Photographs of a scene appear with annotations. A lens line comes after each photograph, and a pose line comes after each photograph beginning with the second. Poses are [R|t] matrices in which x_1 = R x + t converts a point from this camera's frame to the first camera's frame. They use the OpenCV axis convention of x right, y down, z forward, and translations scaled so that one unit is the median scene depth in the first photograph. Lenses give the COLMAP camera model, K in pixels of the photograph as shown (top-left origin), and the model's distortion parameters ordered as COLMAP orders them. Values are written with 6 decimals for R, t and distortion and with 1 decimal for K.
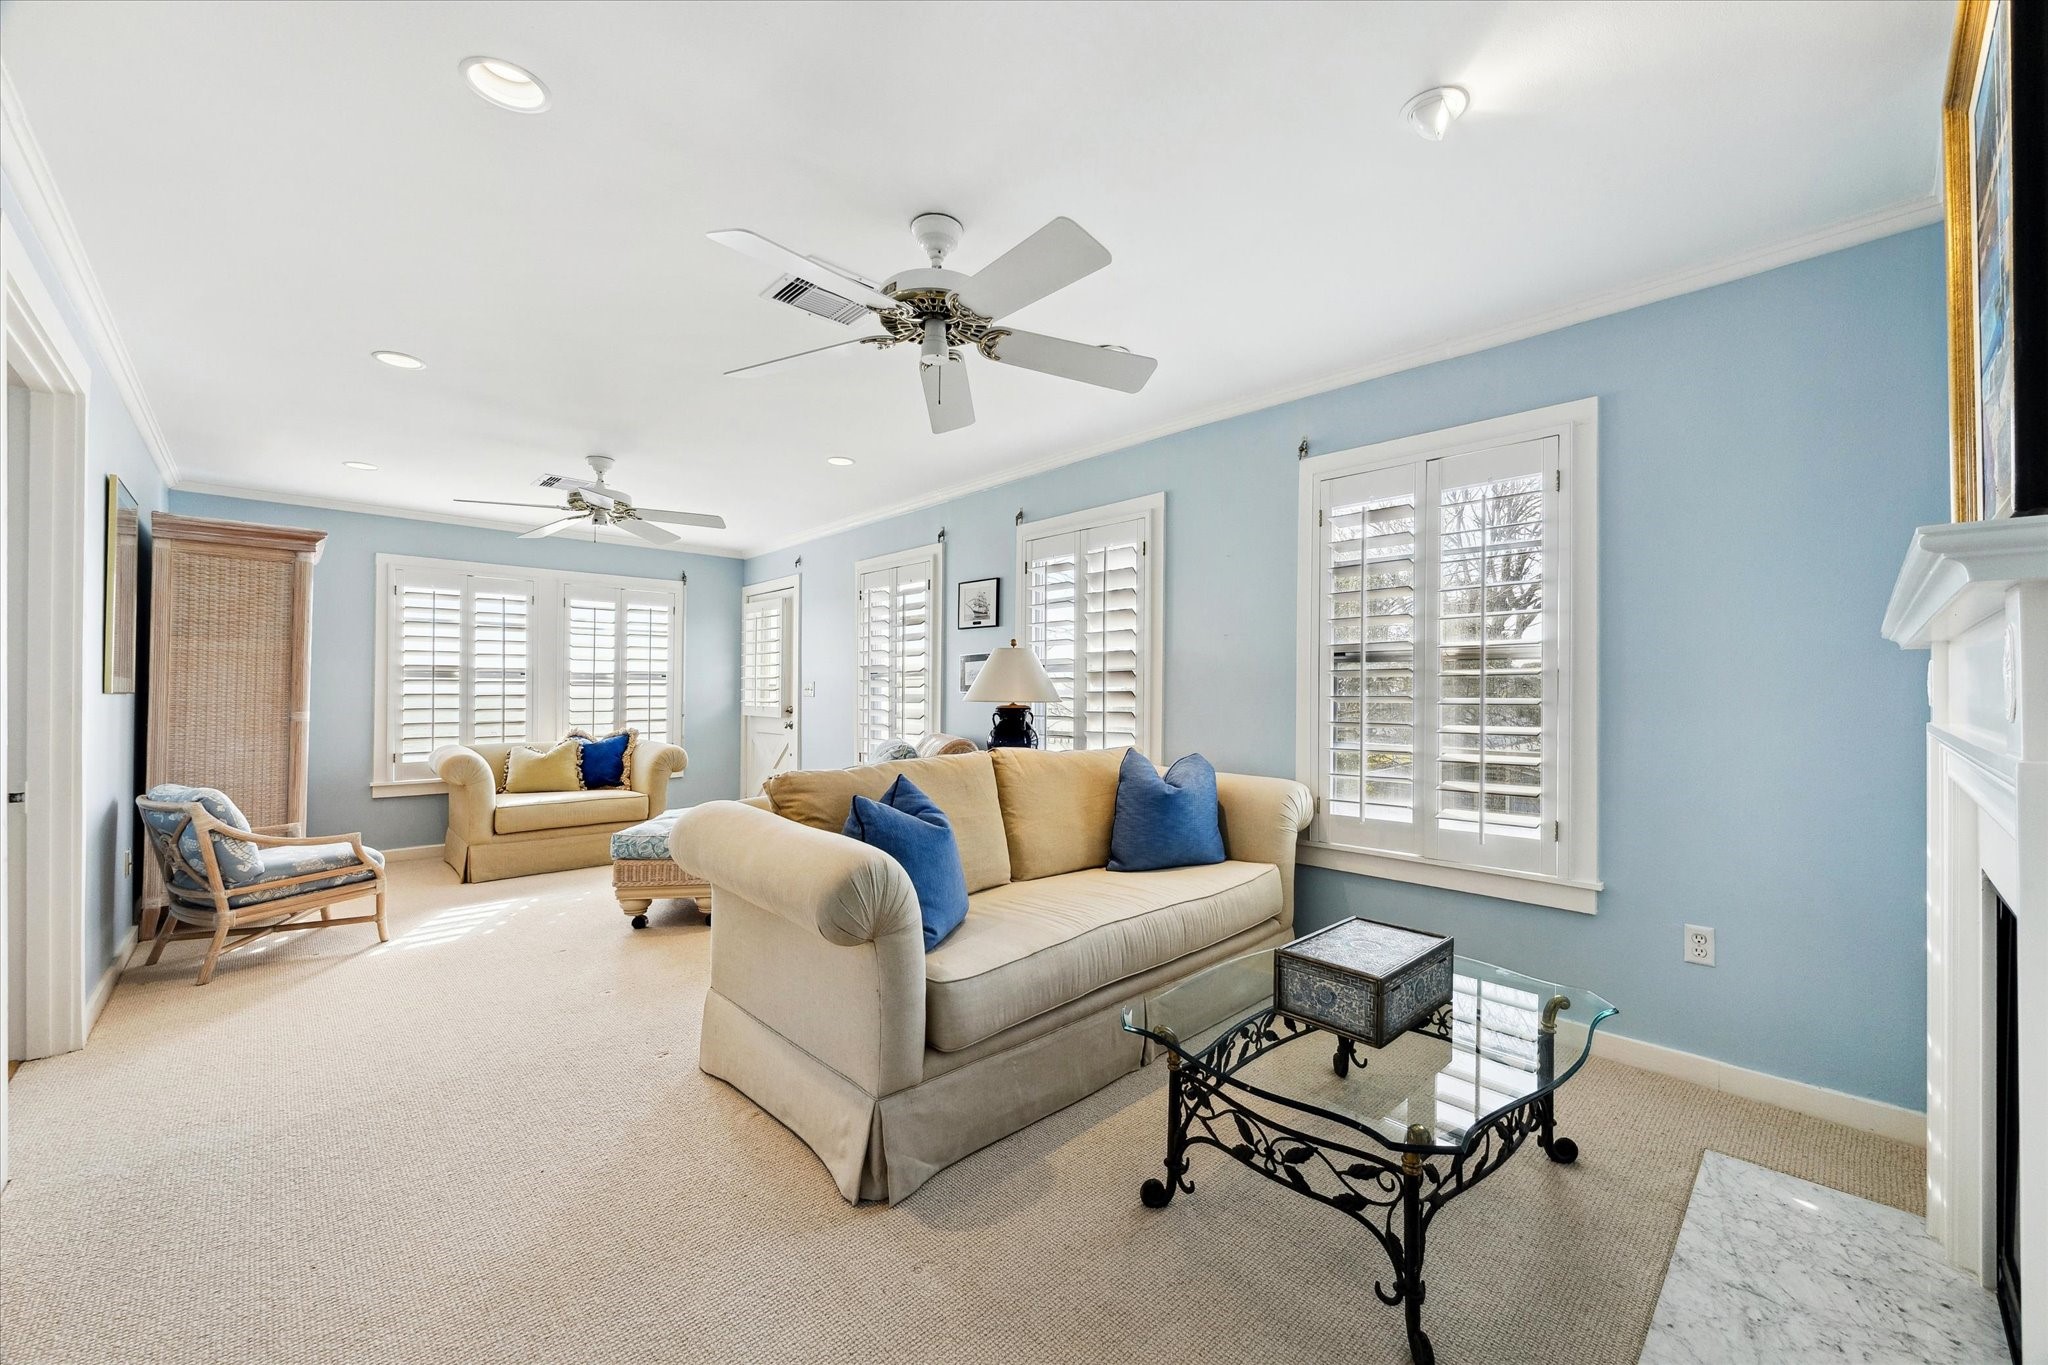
lens RADIAL K [[783.7, 0, 1027.4], [0, 783.7, 684.9], [0, 0, 1]] dist [-0.003428, -0.000104]
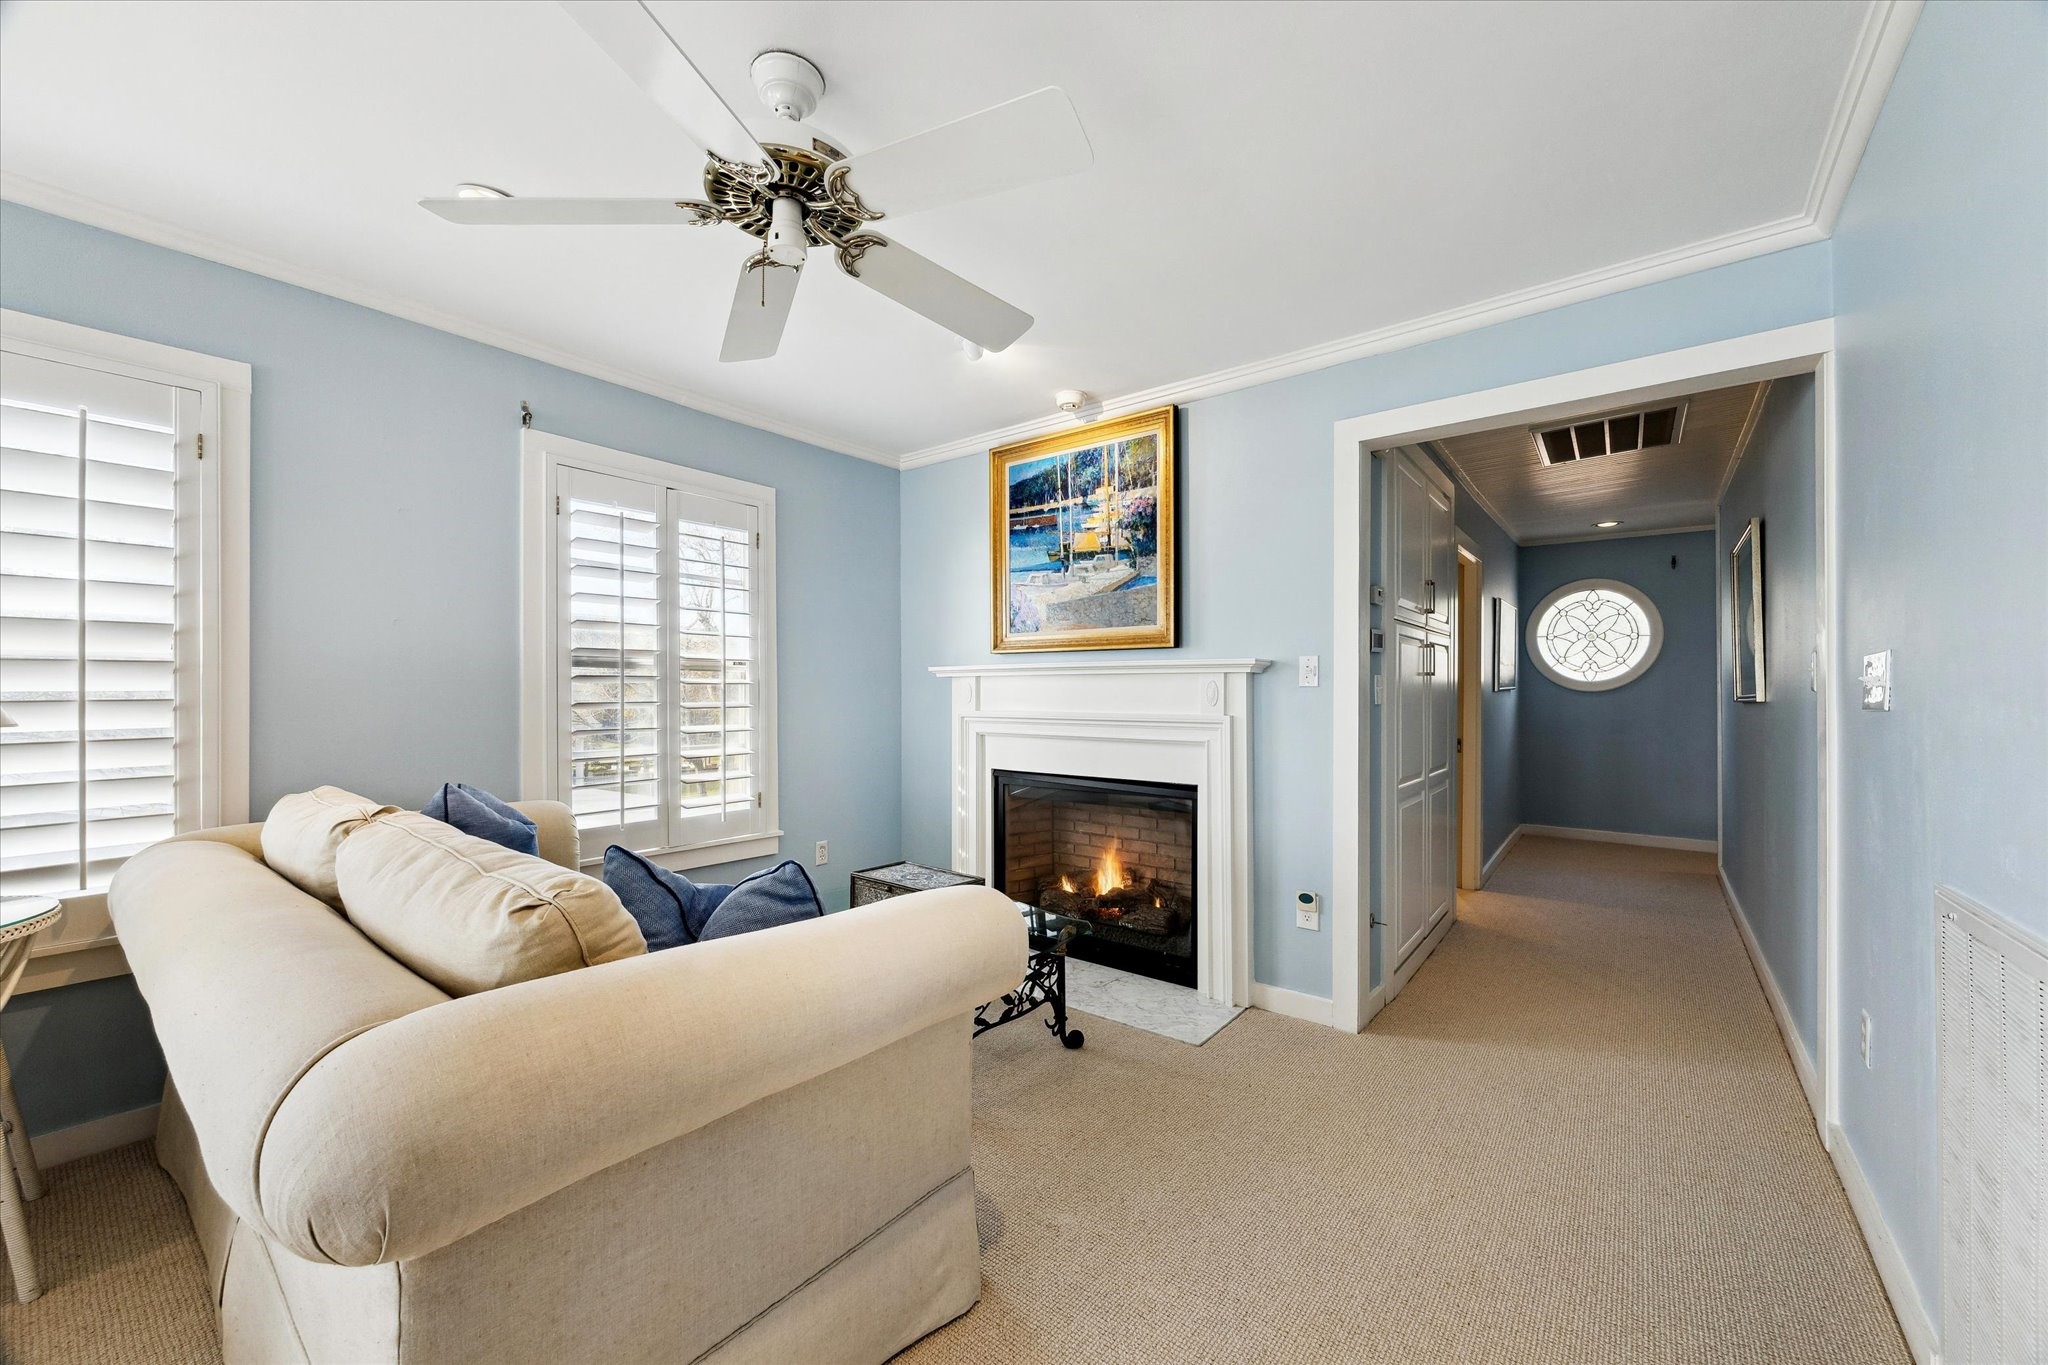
lens RADIAL K [[783.7, 0, 1038.3], [0, 783.7, 686.8], [0, 0, 1]] dist [-0.003428, -0.000104]
pose [[-0.147499, 0.004060, 0.989054, -0.710447], [-0.013473, 0.999891, -0.006114, -0.007534], [-0.988970, -0.014227, -0.147428, 0.694386]]
